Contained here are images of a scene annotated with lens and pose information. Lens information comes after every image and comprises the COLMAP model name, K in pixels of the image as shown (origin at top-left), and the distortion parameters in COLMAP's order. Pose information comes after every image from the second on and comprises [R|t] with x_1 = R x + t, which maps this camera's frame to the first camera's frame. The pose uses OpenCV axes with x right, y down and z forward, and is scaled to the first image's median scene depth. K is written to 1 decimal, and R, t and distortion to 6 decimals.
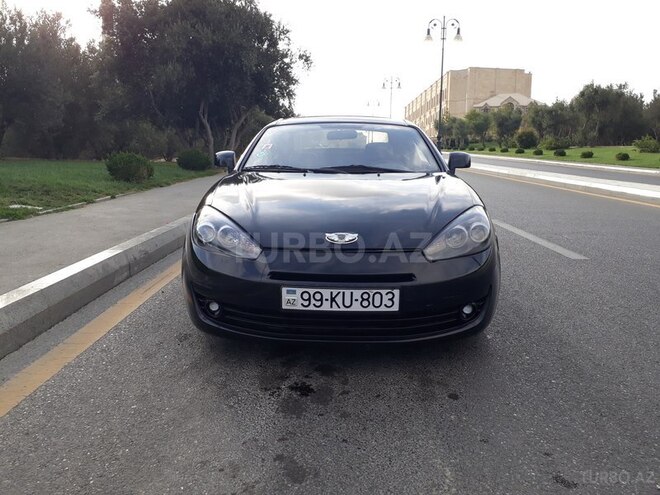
lens RADIAL K [[536.7, 0, 338.2], [0, 536.7, 248.3], [0, 0, 1]] dist [0.000487, -0.004229]
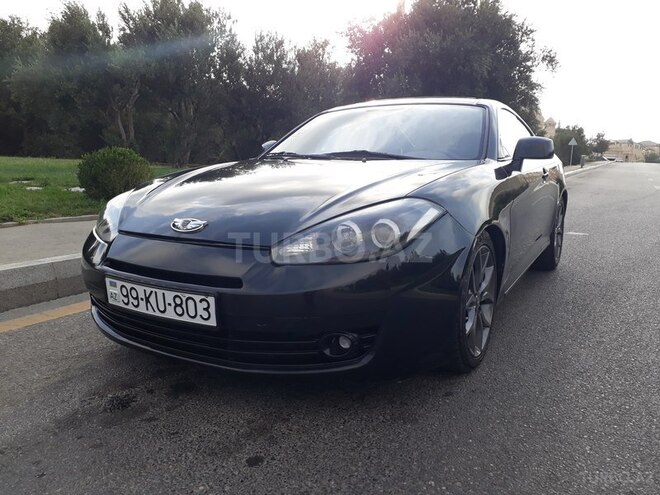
lens RADIAL K [[536.7, 0, 338.2], [0, 536.7, 248.3], [0, 0, 1]] dist [0.000487, -0.004229]
pose [[0.876334, 0.076497, -0.475591, 0.601330], [-0.090950, 0.995828, -0.007411, 0.000464], [0.473040, 0.049750, 0.879635, 0.432485]]
